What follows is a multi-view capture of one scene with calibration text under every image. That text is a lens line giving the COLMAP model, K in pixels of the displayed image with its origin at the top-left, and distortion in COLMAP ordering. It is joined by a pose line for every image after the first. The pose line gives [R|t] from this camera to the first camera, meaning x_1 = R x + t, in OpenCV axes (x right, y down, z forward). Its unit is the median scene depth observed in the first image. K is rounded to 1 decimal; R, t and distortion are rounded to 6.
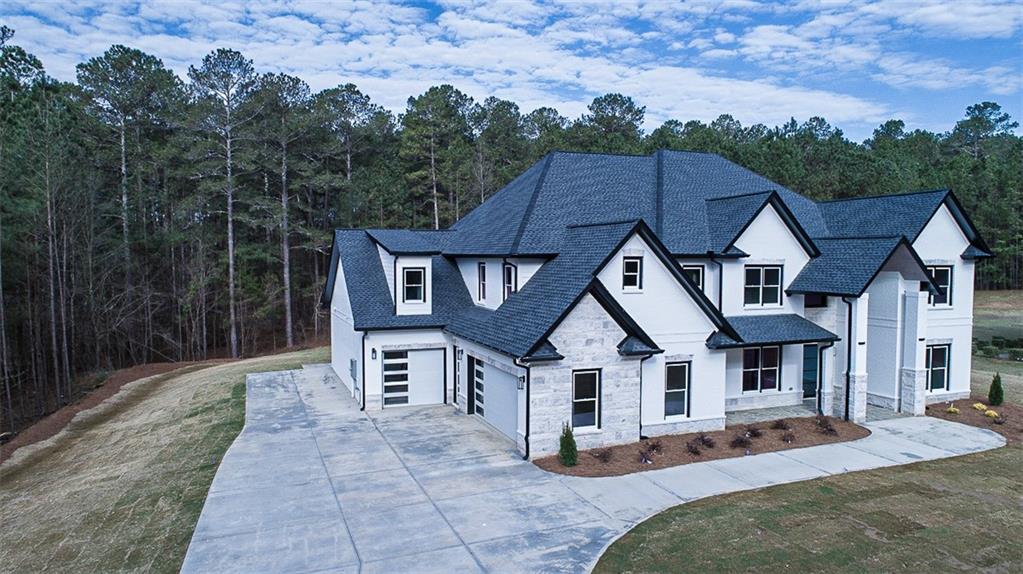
lens RADIAL K [[679.9, 0, 507.7], [0, 679.9, 286.9], [0, 0, 1]] dist [-0.021691, 0.004886]
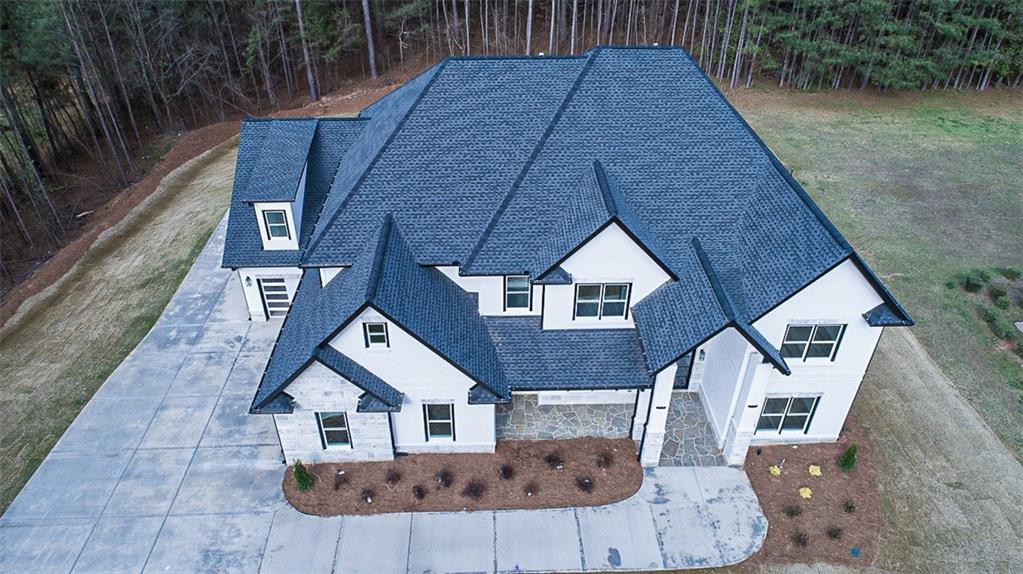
lens RADIAL K [[679.9, 0, 510.5], [0, 679.9, 289.9], [0, 0, 1]] dist [-0.021691, 0.004886]
pose [[0.943889, 0.196680, -0.265312, 0.591869], [-0.022658, 0.840008, 0.542100, -0.588859], [0.329484, -0.505671, 0.797331, 0.309161]]
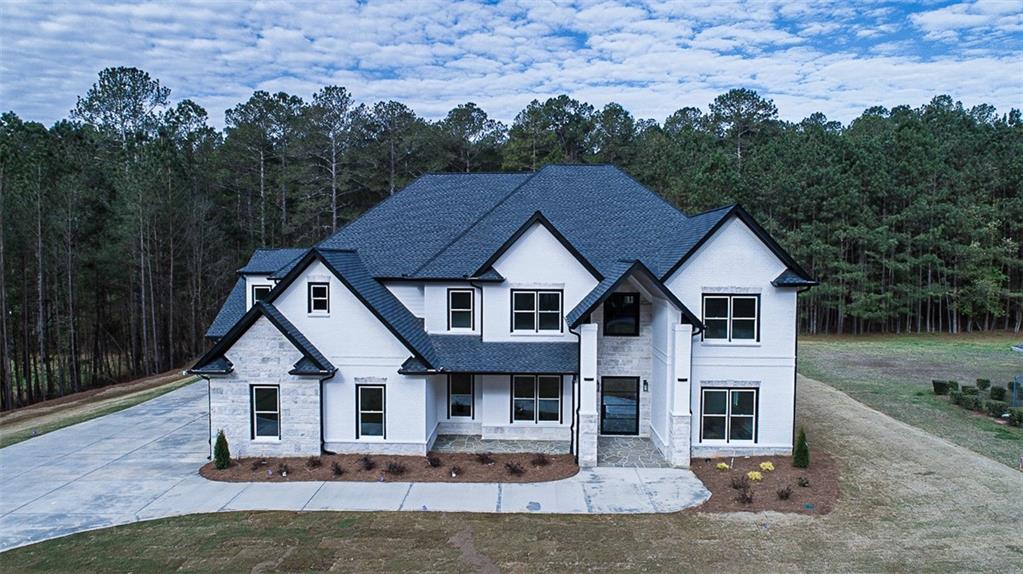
lens RADIAL K [[679.9, 0, 512.3], [0, 679.9, 288.1], [0, 0, 1]] dist [-0.021691, 0.004886]
pose [[0.923065, 0.019473, -0.384152, 0.845944], [-0.019187, 0.999805, 0.004576, -0.044978], [0.384166, 0.003147, 0.923259, 0.127753]]
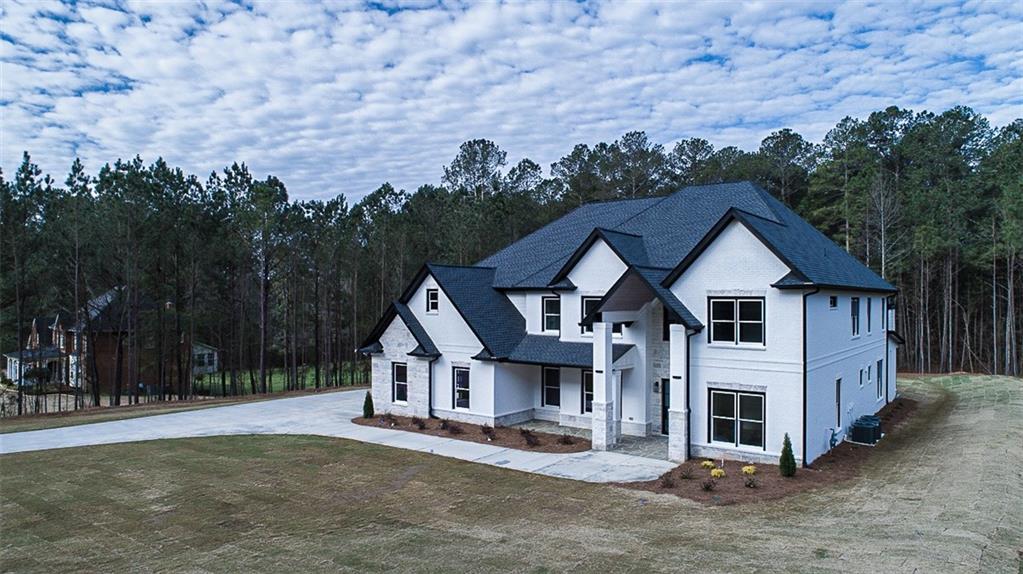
lens RADIAL K [[679.9, 0, 512.1], [0, 679.9, 285.6], [0, 0, 1]] dist [-0.021691, 0.004886]
pose [[0.537063, -0.013152, -0.843440, 1.443024], [-0.039148, 0.998412, -0.040496, -0.000226], [0.842633, 0.054768, 0.535695, 0.356867]]
